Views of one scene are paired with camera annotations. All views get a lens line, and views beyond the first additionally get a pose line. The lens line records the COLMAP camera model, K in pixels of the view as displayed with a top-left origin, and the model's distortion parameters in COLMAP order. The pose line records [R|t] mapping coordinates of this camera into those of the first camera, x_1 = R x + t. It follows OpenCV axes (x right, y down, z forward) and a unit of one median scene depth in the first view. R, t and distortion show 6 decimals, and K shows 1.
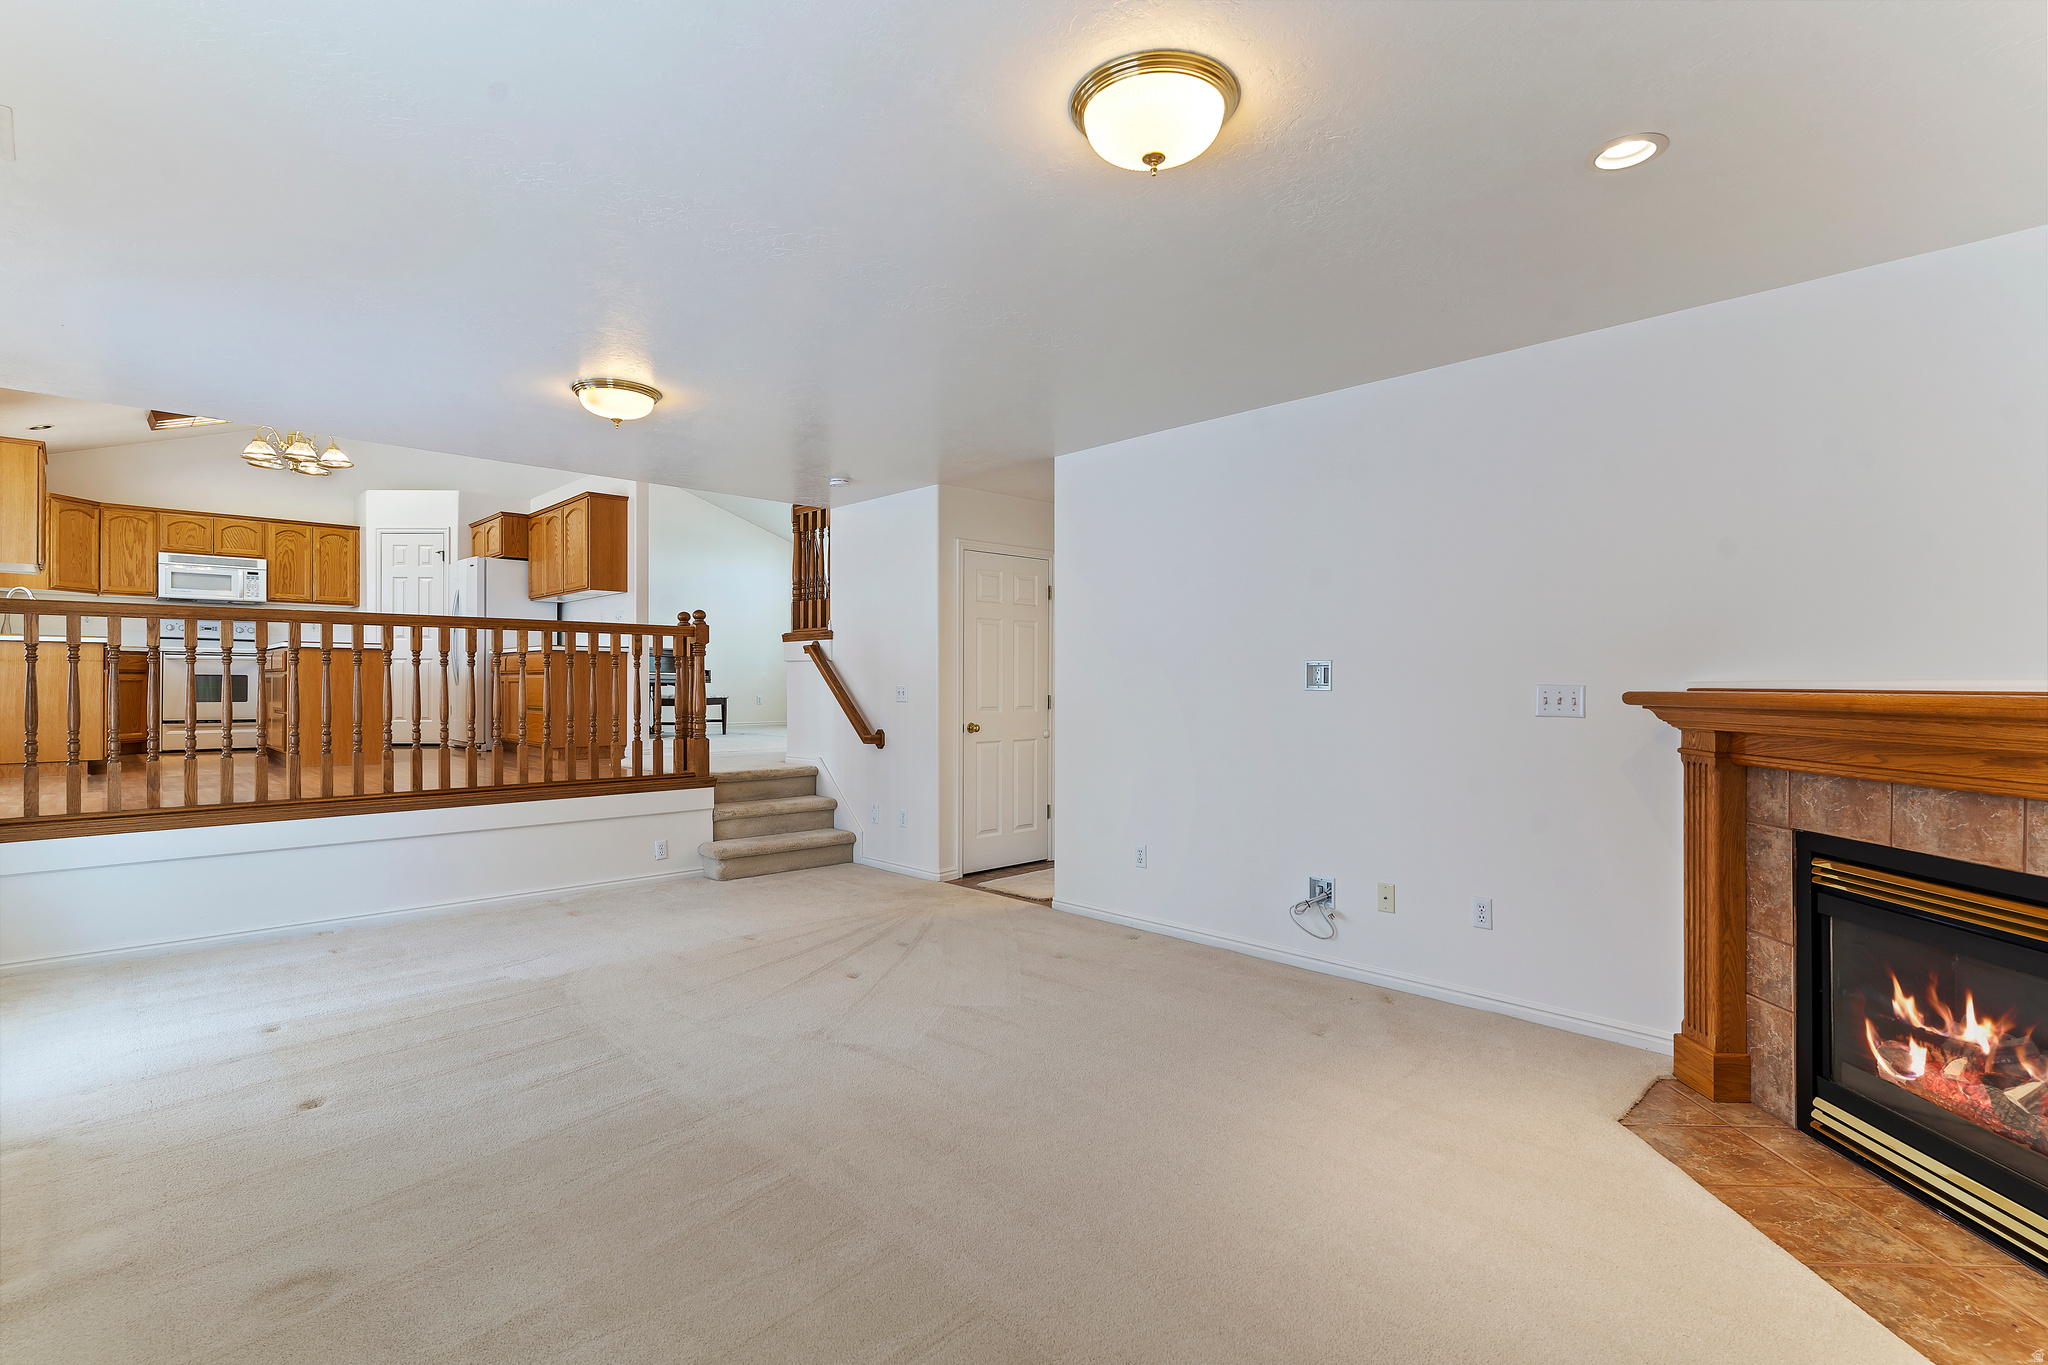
lens RADIAL K [[989.5, 0, 1023.6], [0, 989.5, 687.1], [0, 0, 1]] dist [0.003000, 0.001101]
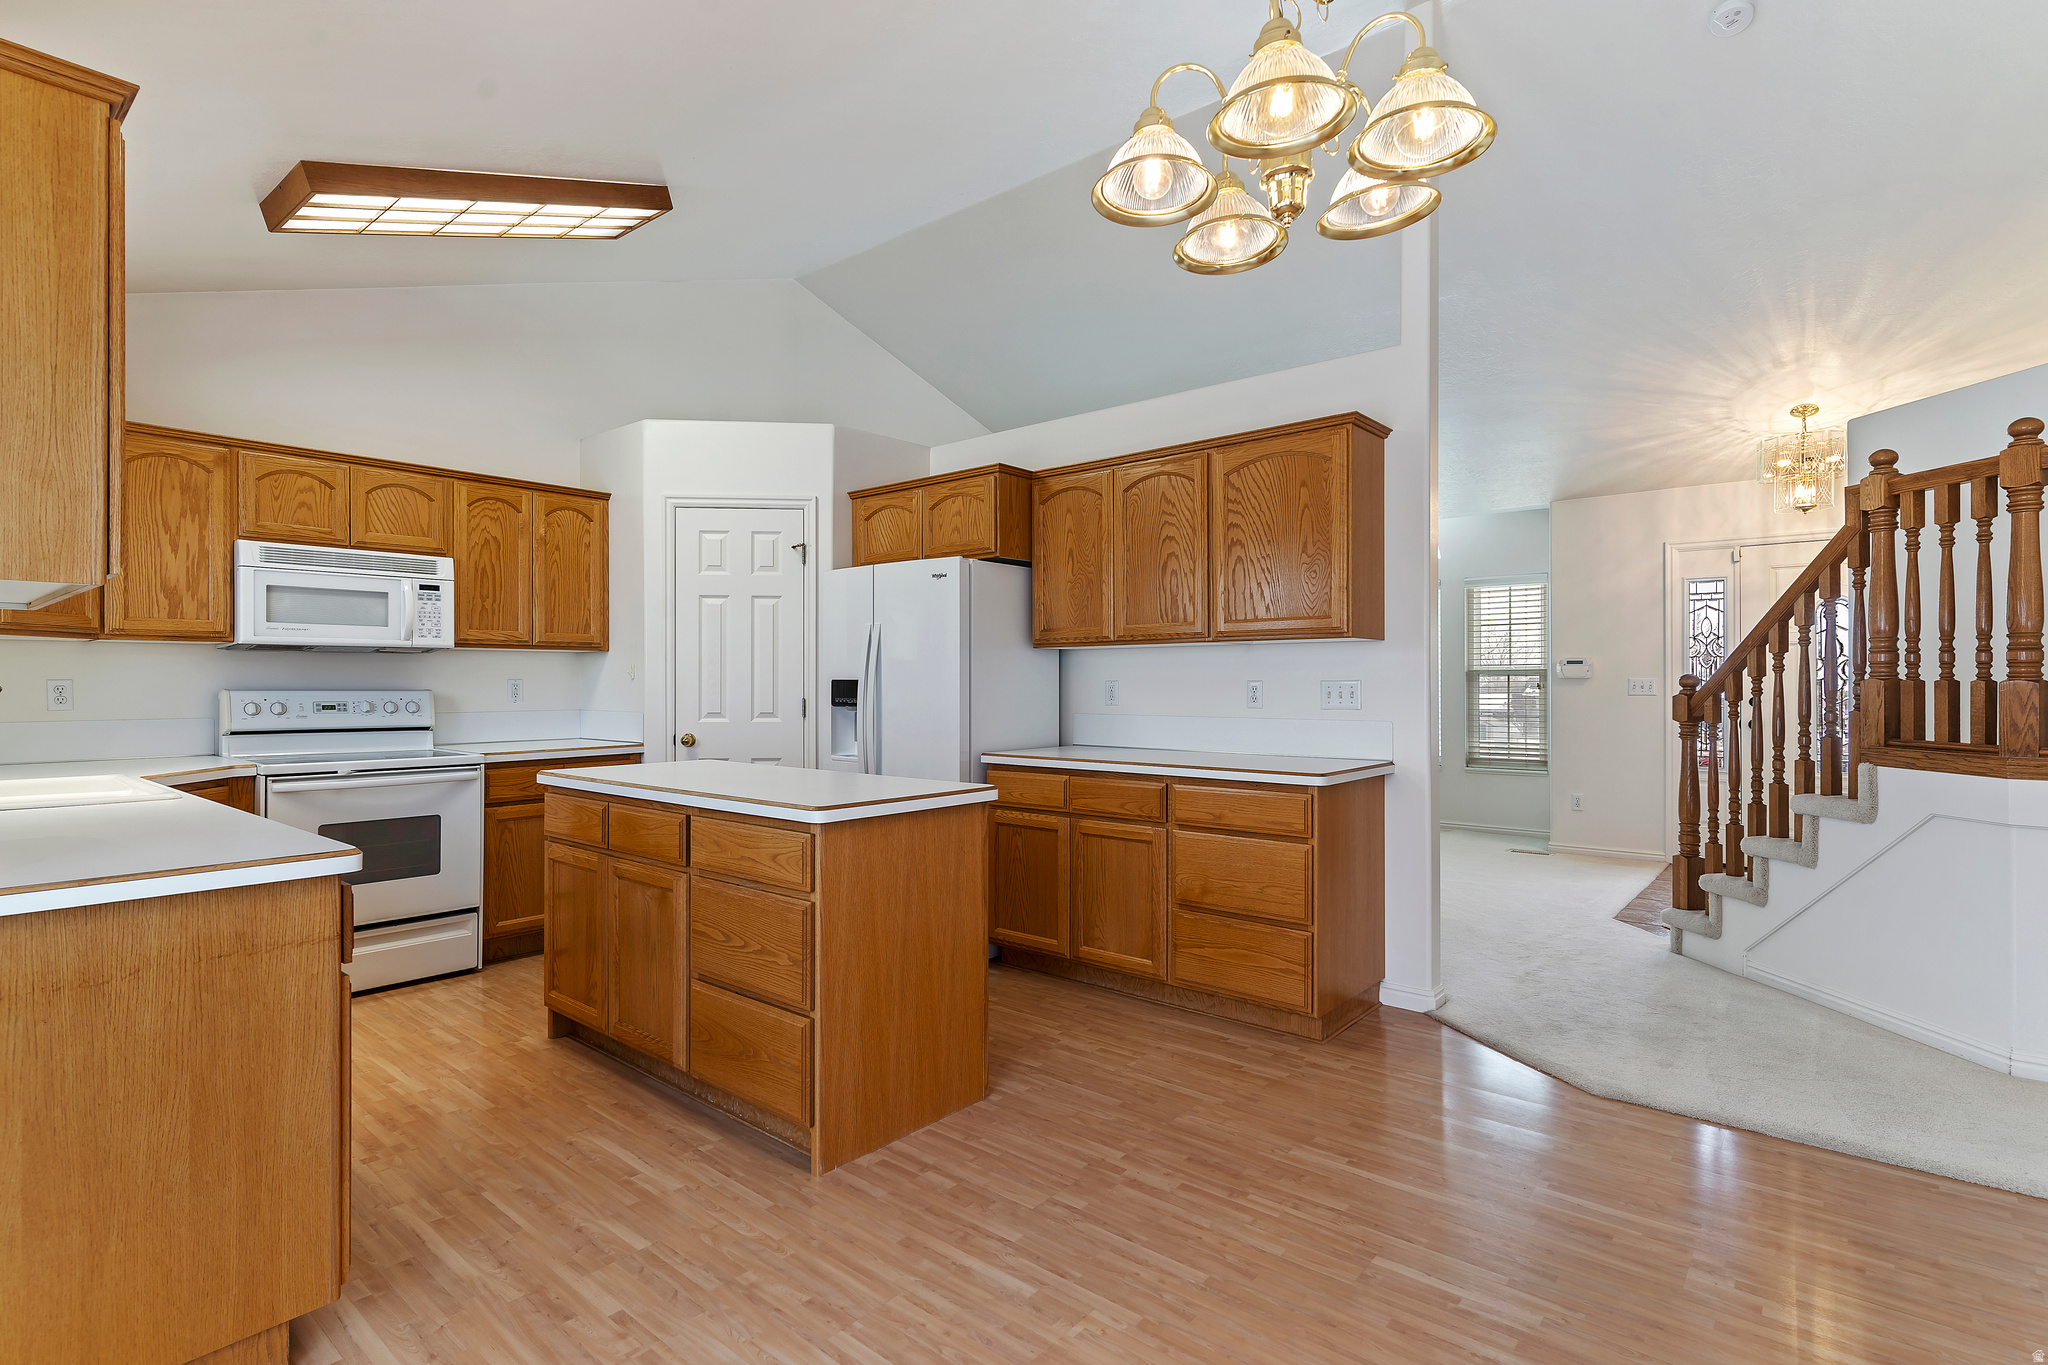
lens RADIAL K [[989.5, 0, 1022.4], [0, 989.5, 685.8], [0, 0, 1]] dist [0.003000, 0.001101]
pose [[0.994274, -0.000905, 0.106853, -0.575201], [0.000548, 0.999994, 0.003364, -0.073197], [-0.106855, -0.003286, 0.994269, 0.530856]]
